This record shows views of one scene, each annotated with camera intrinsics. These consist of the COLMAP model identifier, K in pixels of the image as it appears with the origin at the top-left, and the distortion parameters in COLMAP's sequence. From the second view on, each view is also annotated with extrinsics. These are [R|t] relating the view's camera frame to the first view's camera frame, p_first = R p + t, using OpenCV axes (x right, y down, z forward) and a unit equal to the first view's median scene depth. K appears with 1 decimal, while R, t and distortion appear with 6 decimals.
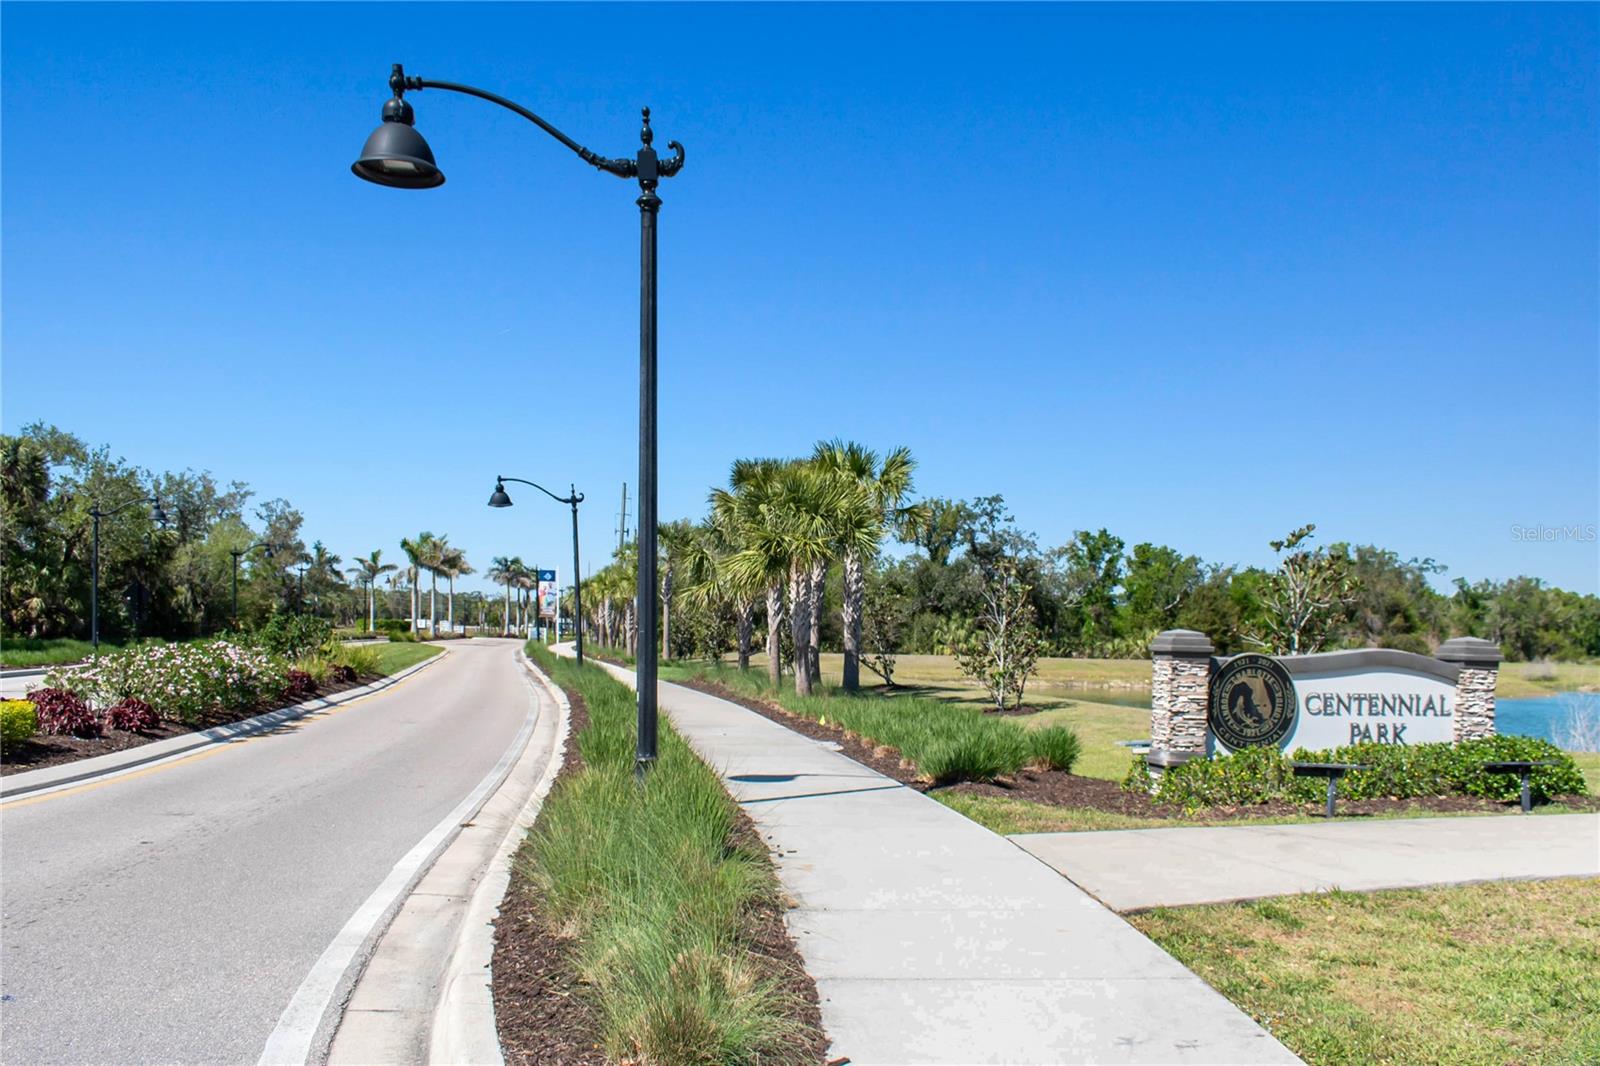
lens RADIAL K [[1350.6, 0, 801.3], [0, 1350.6, 688.4], [0, 0, 1]] dist [0.006080, 0.013145]
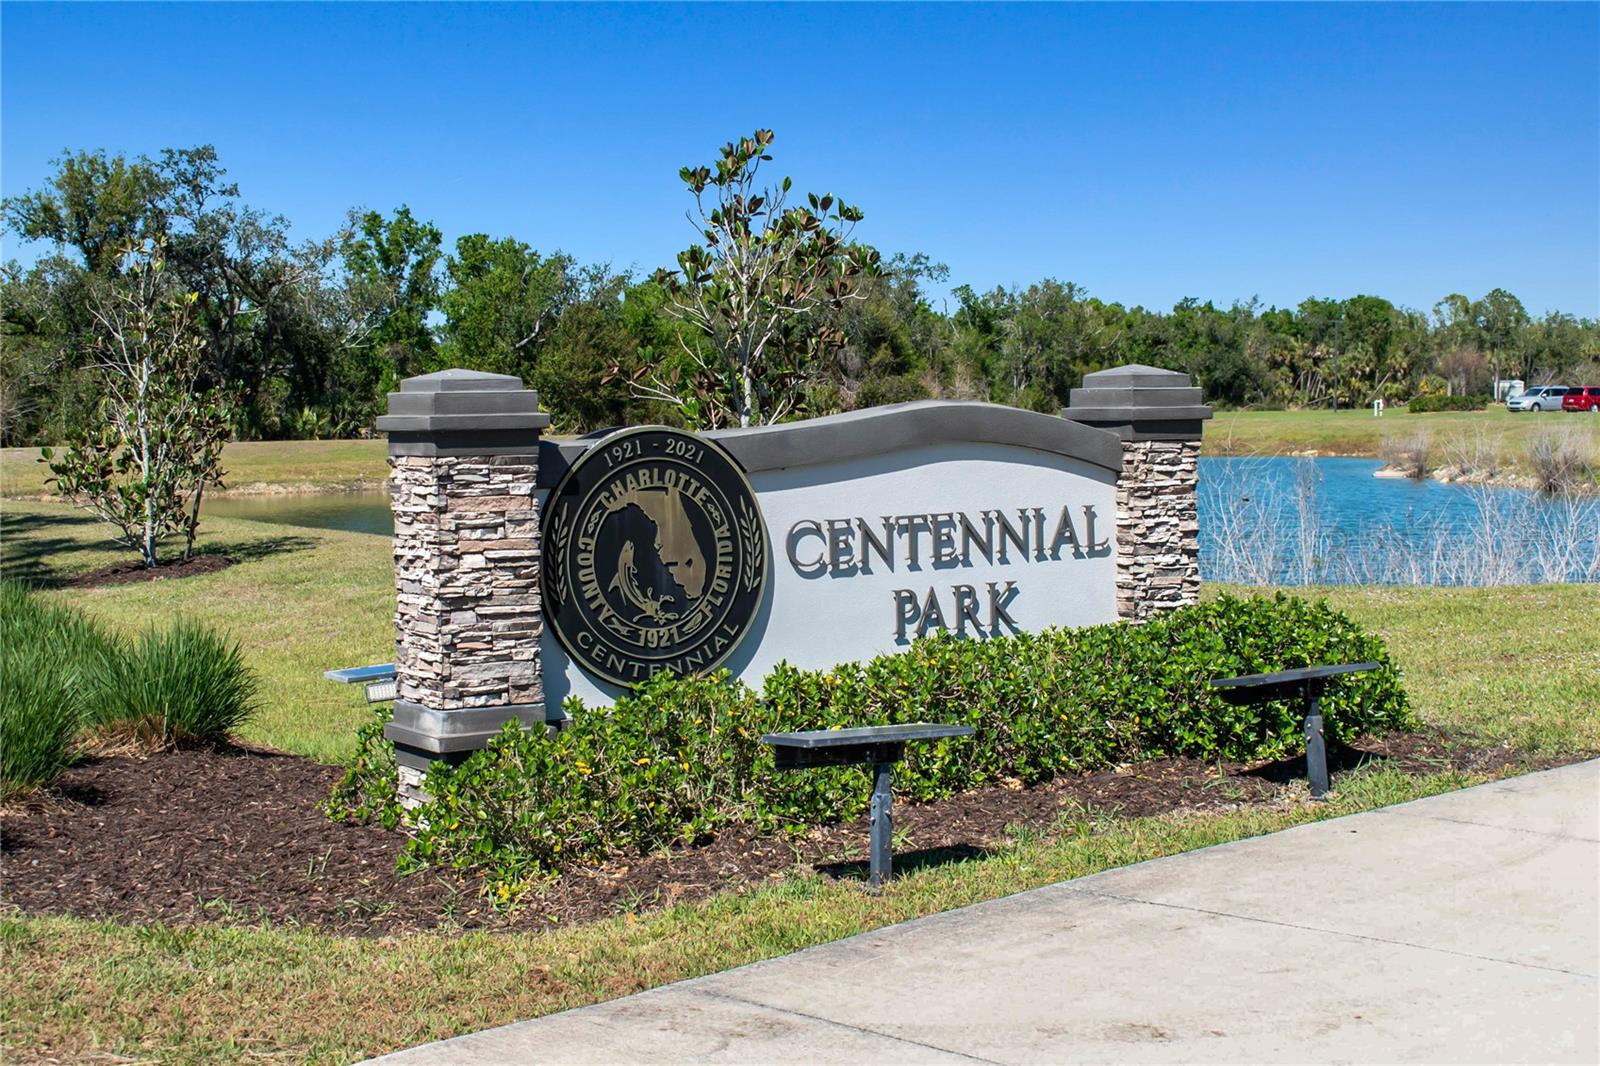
lens RADIAL K [[2313.1, 0, 800.1], [0, 2313.1, 533.8], [0, 0, 1]] dist [0.035067, 0.000000]
pose [[0.927592, -0.060504, 0.368664, 0.092789], [0.053533, 0.998141, 0.029118, -0.008745], [-0.369741, -0.007274, 0.929107, 0.269057]]
